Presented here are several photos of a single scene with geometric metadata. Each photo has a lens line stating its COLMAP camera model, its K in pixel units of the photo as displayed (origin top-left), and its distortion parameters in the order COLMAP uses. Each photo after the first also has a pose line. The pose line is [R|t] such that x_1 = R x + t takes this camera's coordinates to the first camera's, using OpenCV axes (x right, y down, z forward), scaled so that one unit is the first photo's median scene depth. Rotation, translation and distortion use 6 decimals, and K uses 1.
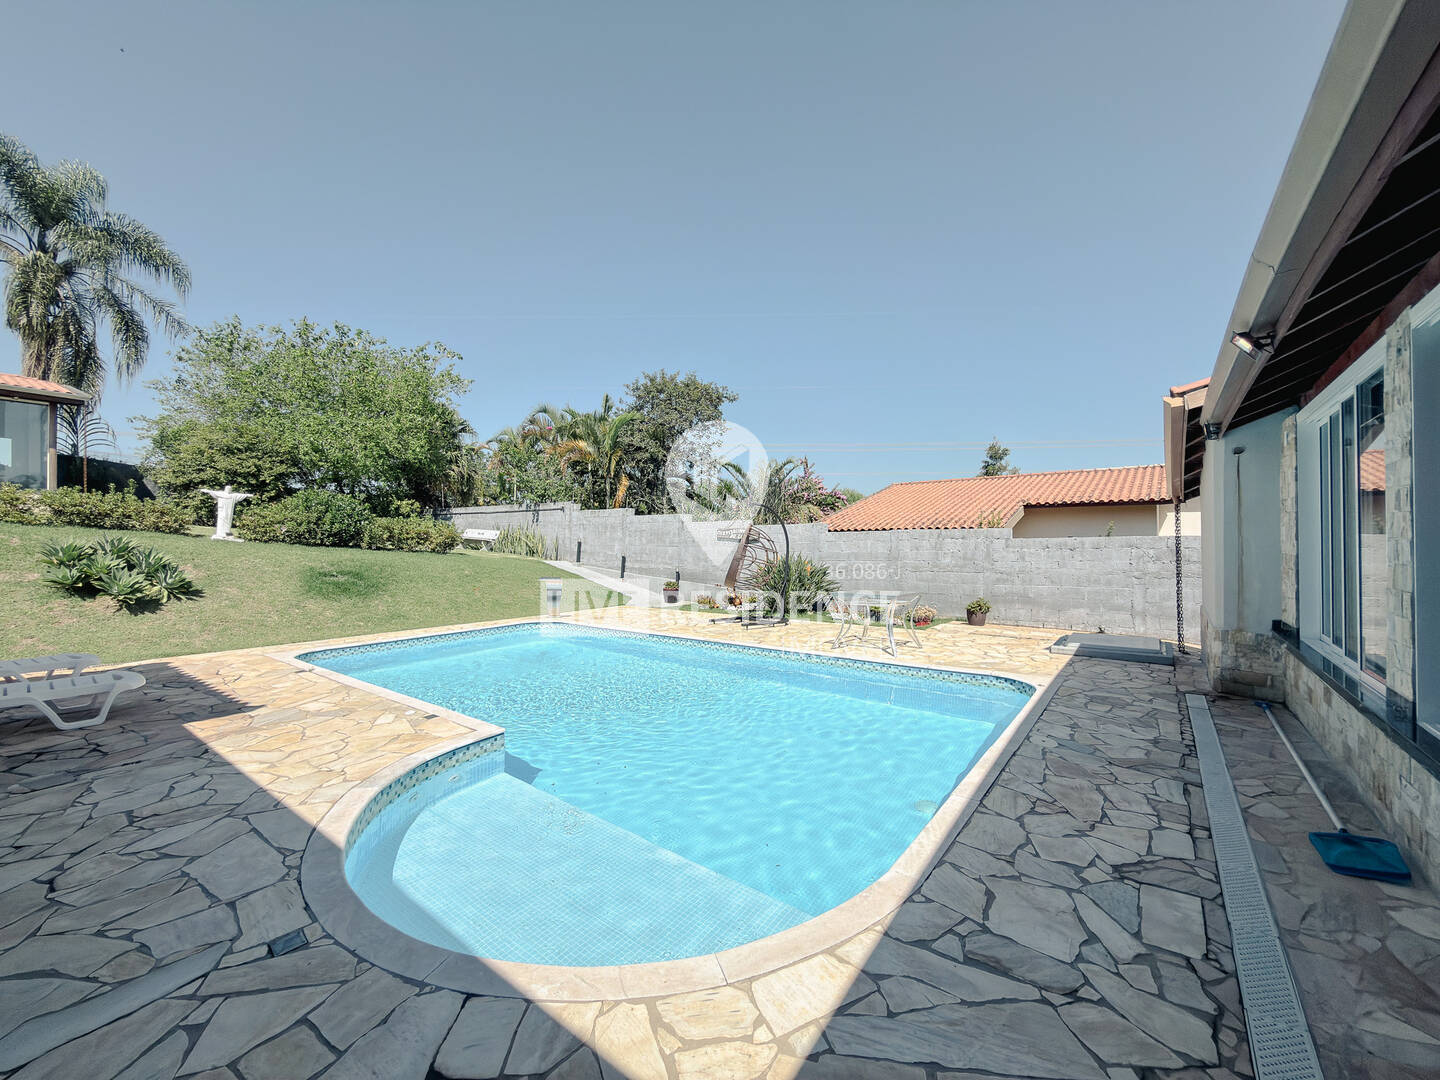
lens RADIAL K [[572.9, 0, 720.2], [0, 572.9, 537.3], [0, 0, 1]] dist [-0.001434, 0.000199]
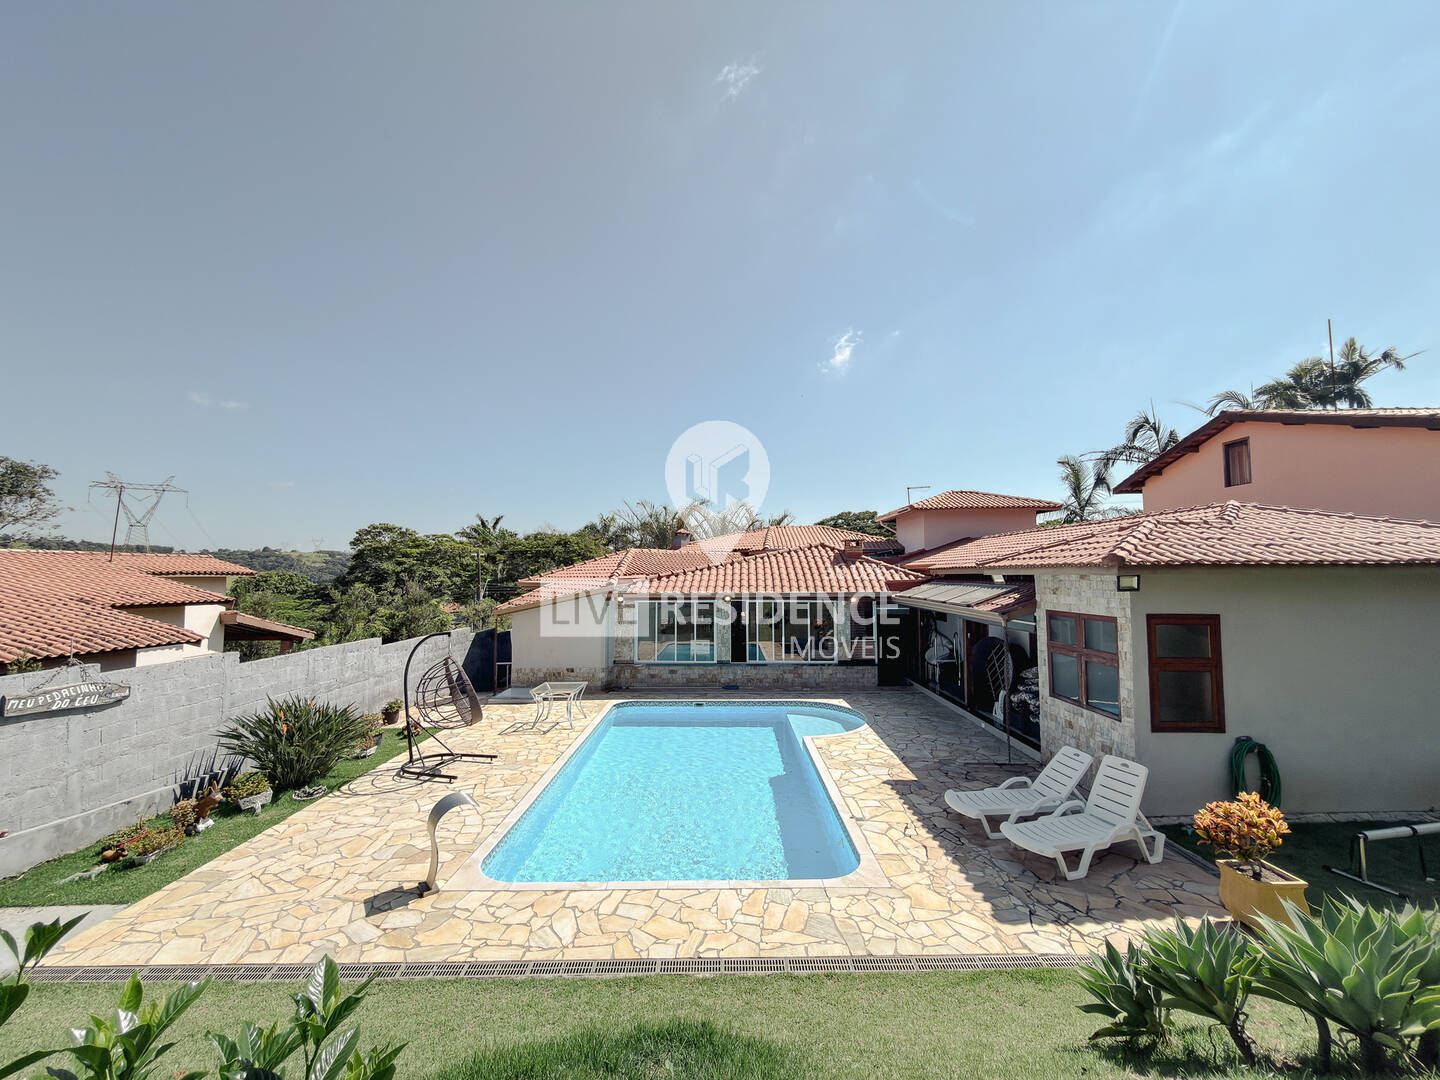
lens RADIAL K [[573.9, 0, 721.0], [0, 573.9, 539.6], [0, 0, 1]] dist [-0.002086, 0.000913]
pose [[-0.599531, 0.054767, 0.798476, -1.465077], [-0.002849, 0.997504, -0.070557, -0.225613], [-0.800347, -0.044576, -0.597878, 1.871858]]
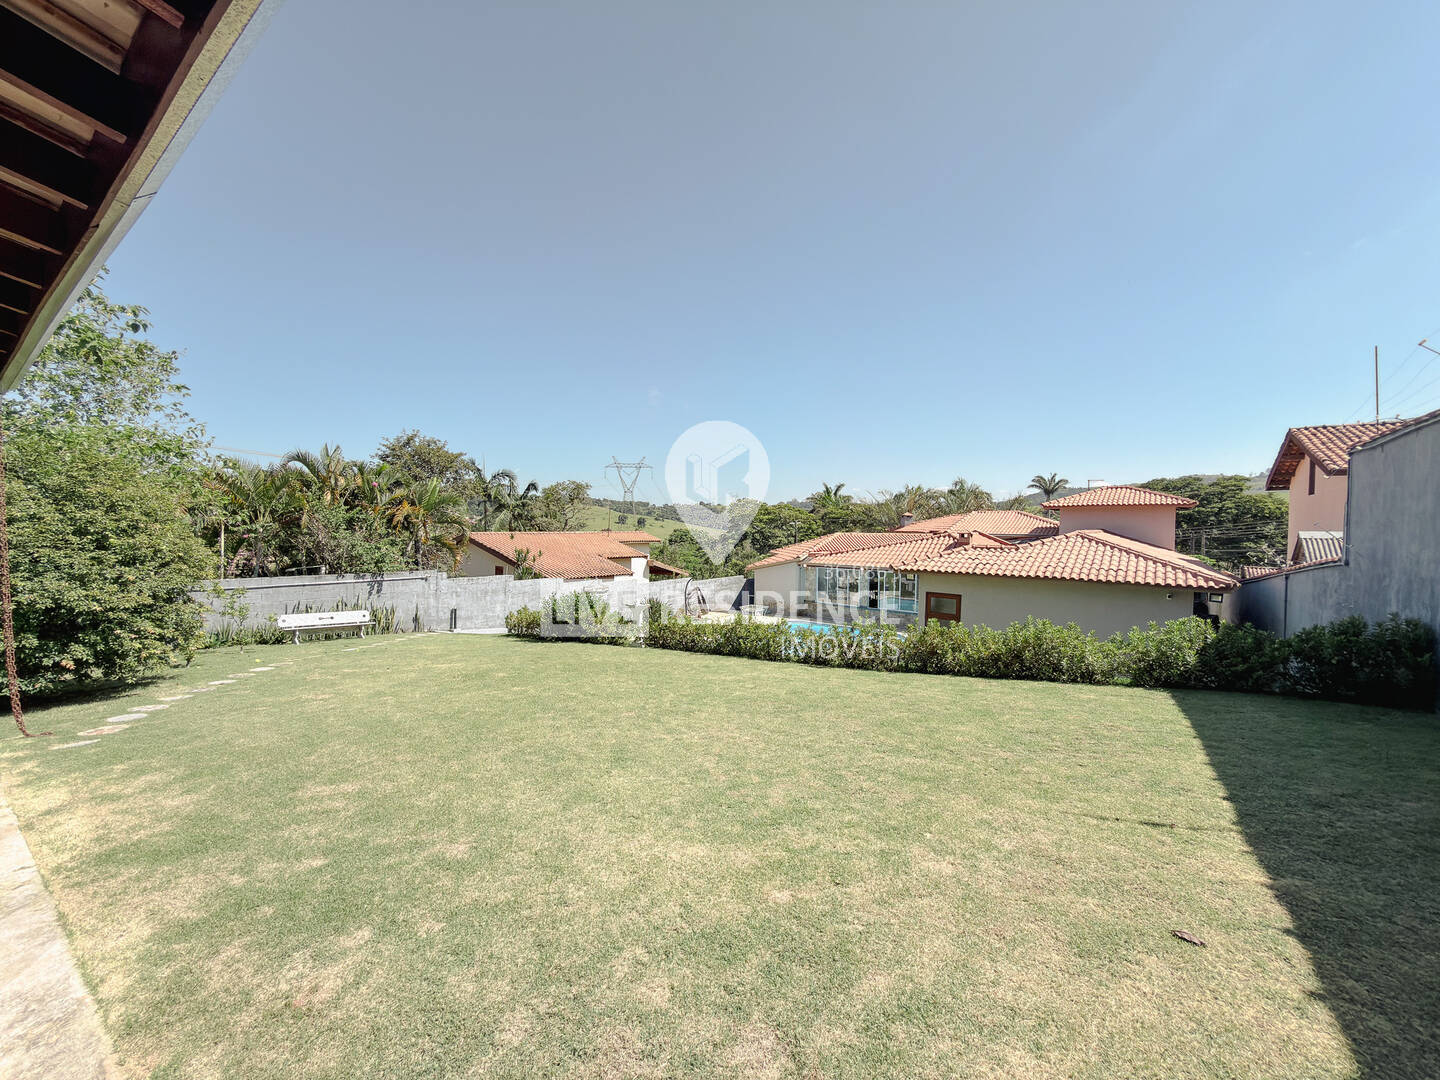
lens RADIAL K [[573.9, 0, 721.0], [0, 573.9, 539.6], [0, 0, 1]] dist [-0.002086, 0.000913]
pose [[-0.003617, -0.024177, 0.999701, -3.523255], [-0.025604, 0.999382, 0.024076, -0.427109], [-0.999666, -0.025509, -0.004234, 1.418375]]
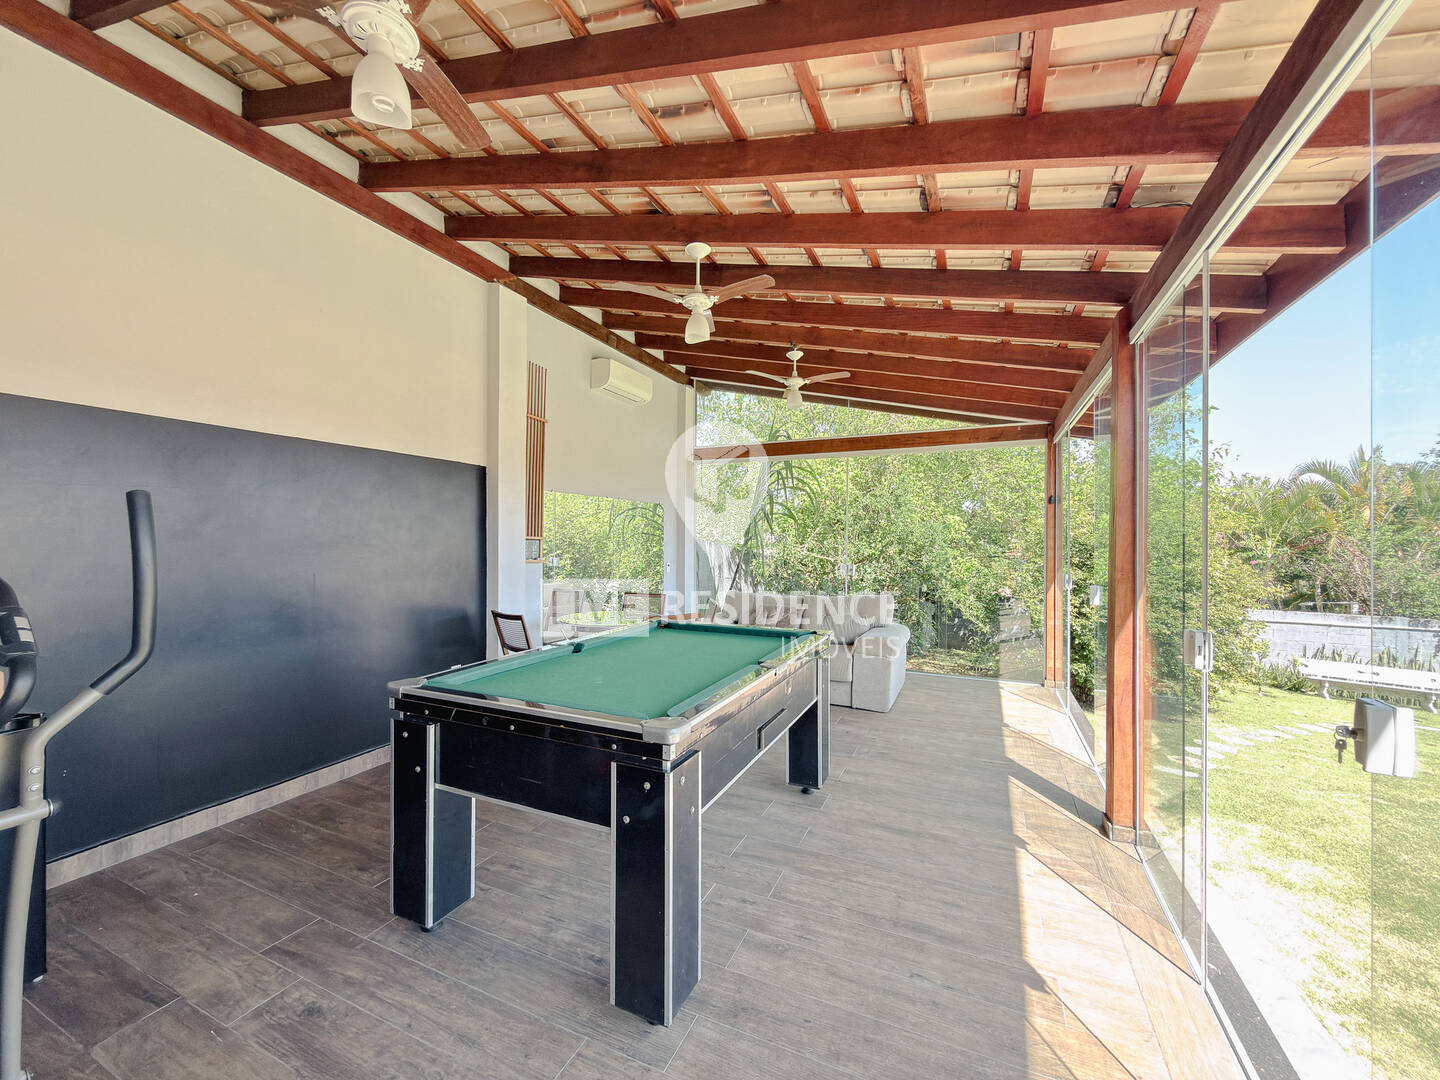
lens RADIAL K [[572.9, 0, 720.2], [0, 572.9, 537.3], [0, 0, 1]] dist [-0.001434, 0.000199]
pose [[0.980570, 0.008059, 0.196004, -3.508936], [-0.010074, 0.999906, 0.009287, -0.426158], [-0.195911, -0.011081, 0.980559, 1.663517]]
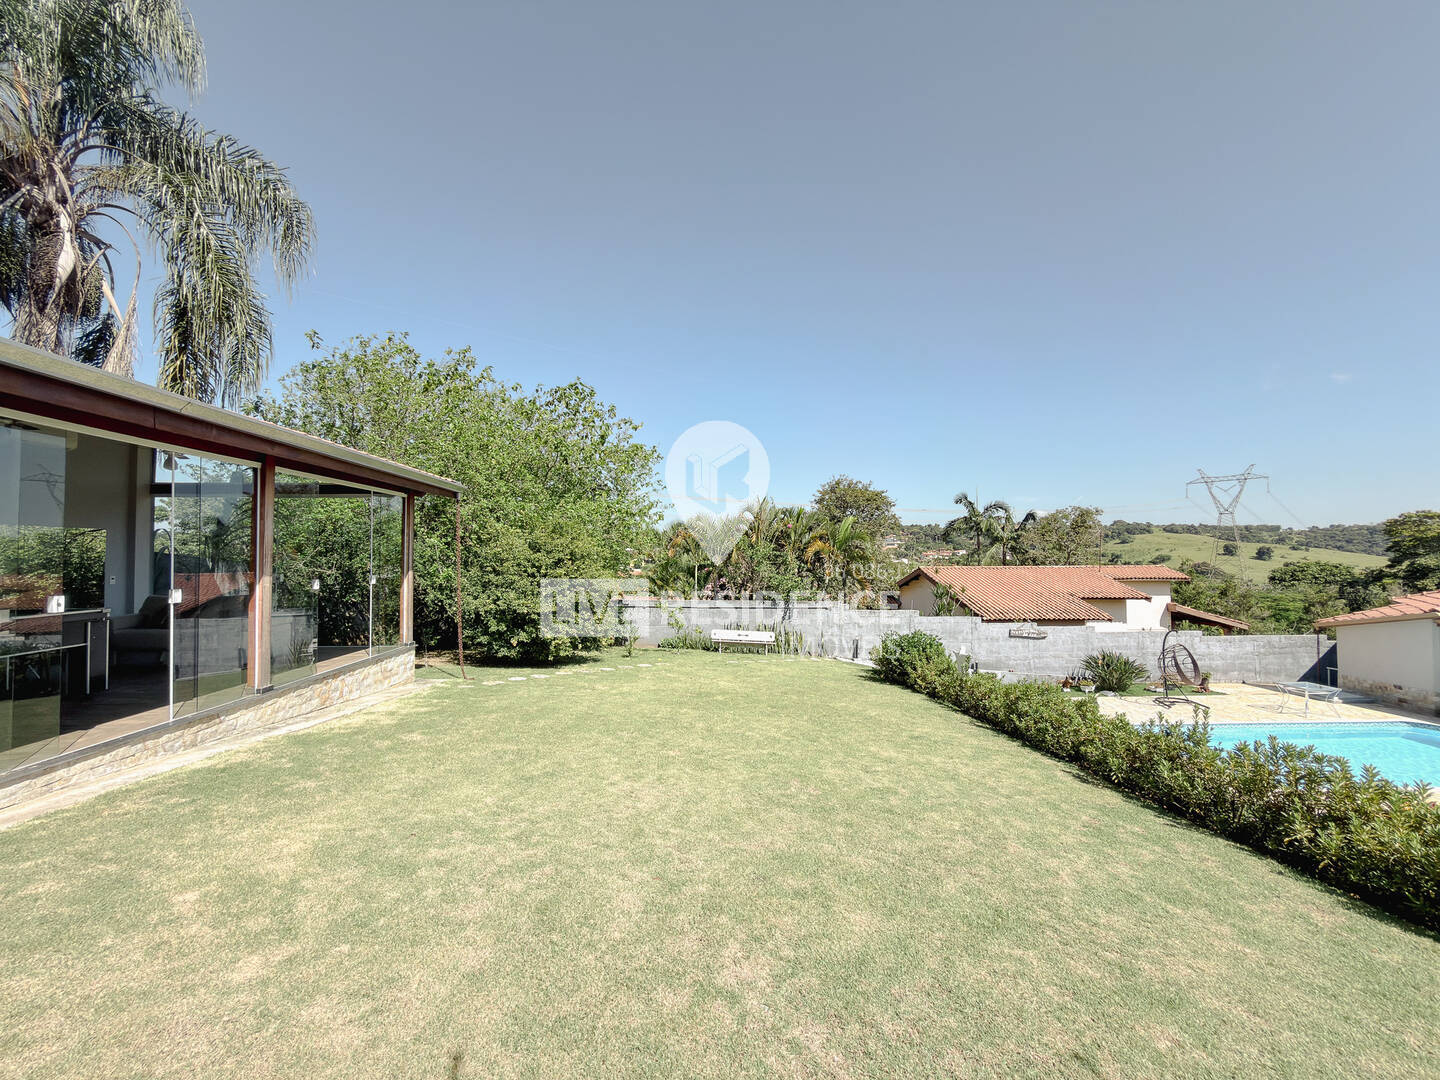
lens RADIAL K [[572.9, 0, 720.2], [0, 572.9, 537.3], [0, 0, 1]] dist [-0.001434, 0.000199]
pose [[0.785405, 0.020313, 0.618649, -3.101733], [-0.006097, 0.999667, -0.025083, -0.433980], [-0.618952, 0.015928, 0.785267, 0.797429]]
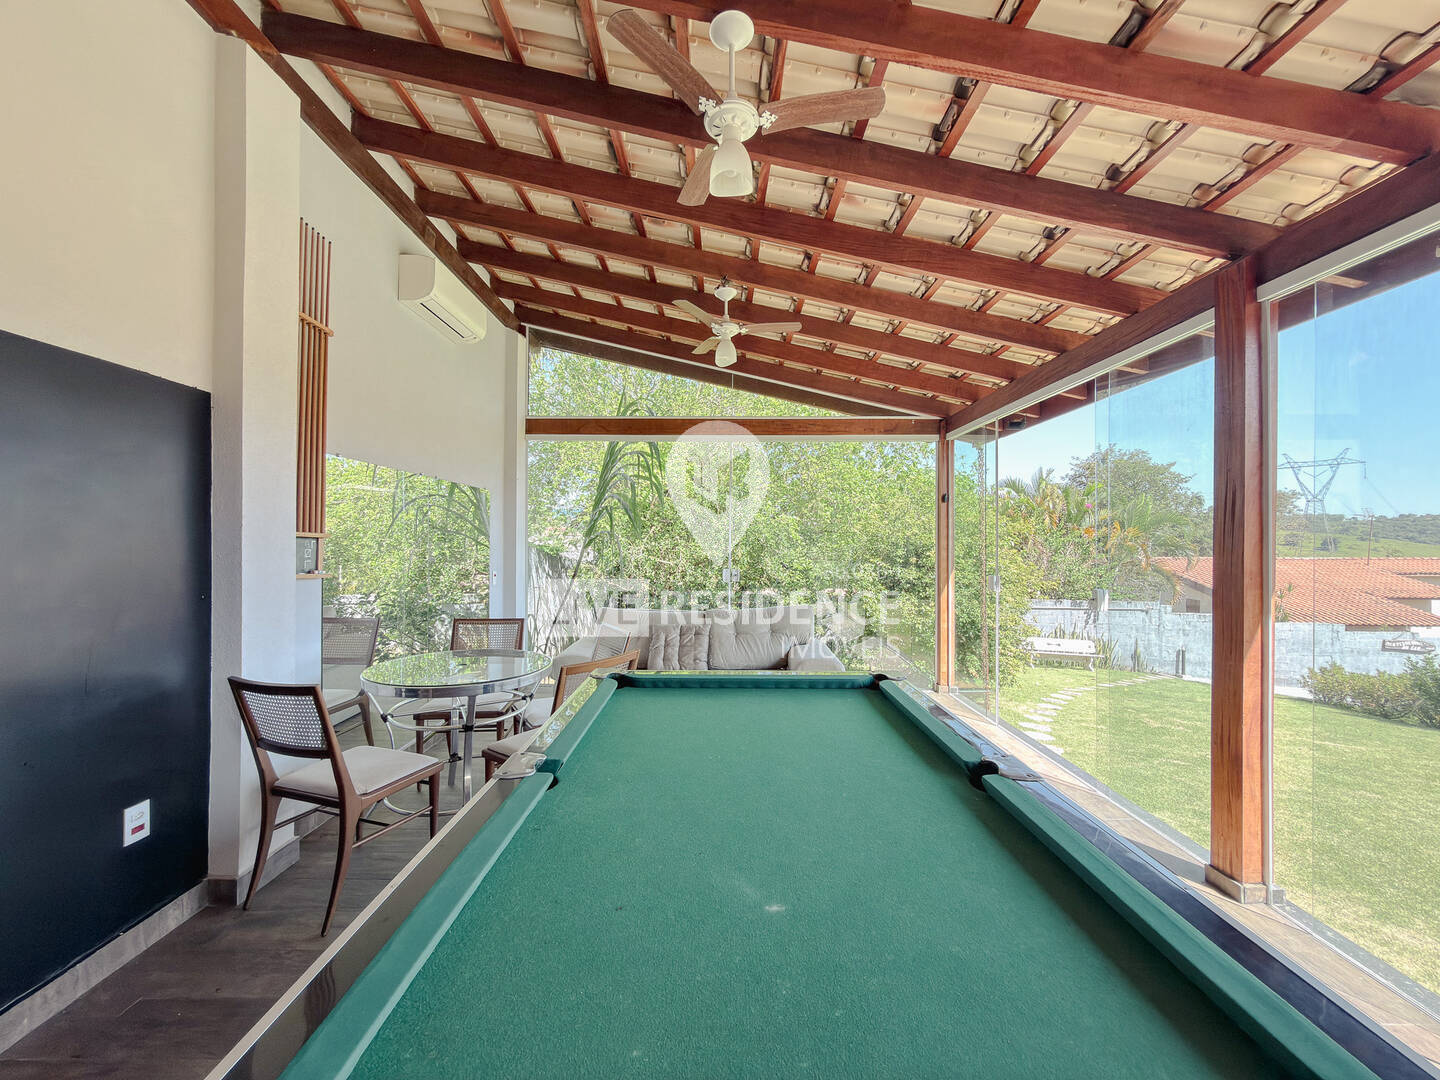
lens RADIAL K [[573.9, 0, 721.0], [0, 573.9, 539.6], [0, 0, 1]] dist [-0.002086, 0.000913]
pose [[0.809644, 0.008785, 0.586856, -3.603505], [-0.013504, 0.999902, 0.003663, -0.418618], [-0.586766, -0.010890, 0.809683, 1.929664]]
